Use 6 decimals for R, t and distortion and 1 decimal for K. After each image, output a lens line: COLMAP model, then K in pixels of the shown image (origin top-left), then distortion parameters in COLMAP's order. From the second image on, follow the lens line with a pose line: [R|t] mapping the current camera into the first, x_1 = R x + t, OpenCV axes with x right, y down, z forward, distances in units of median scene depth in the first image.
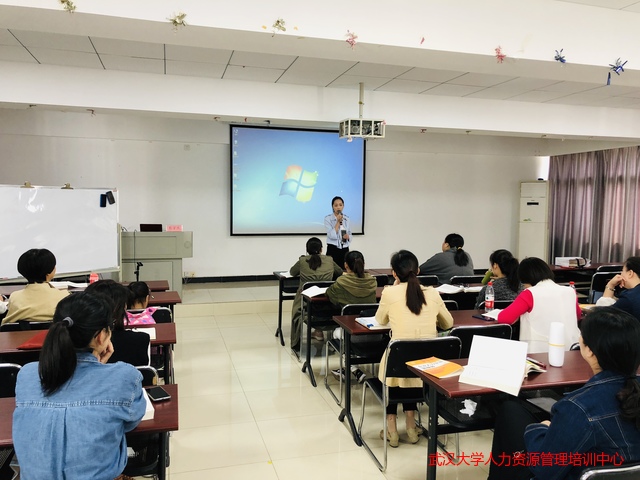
lens RADIAL K [[514.8, 0, 316.1], [0, 514.8, 244.9], [0, 0, 1]] dist [0.013832, -0.030856]
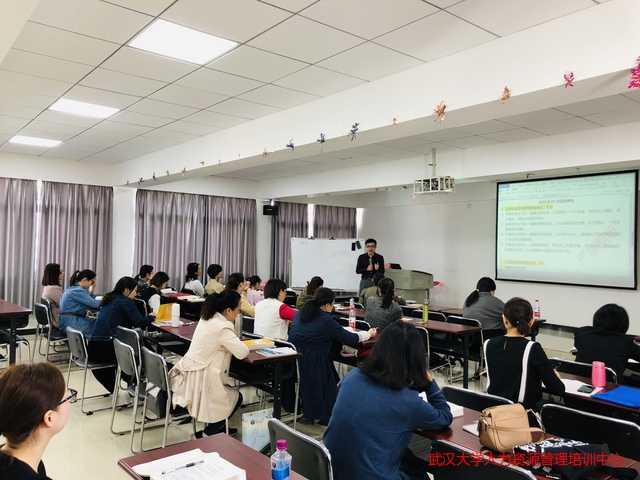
lens RADIAL K [[514.8, 0, 315.8], [0, 514.8, 236.1], [0, 0, 1]] dist [0.013832, -0.030856]
pose [[0.392271, -0.017695, -0.919679, 0.947860], [-0.095020, 0.993687, -0.059649, -0.011957], [0.914929, 0.110787, 0.388113, 0.267666]]
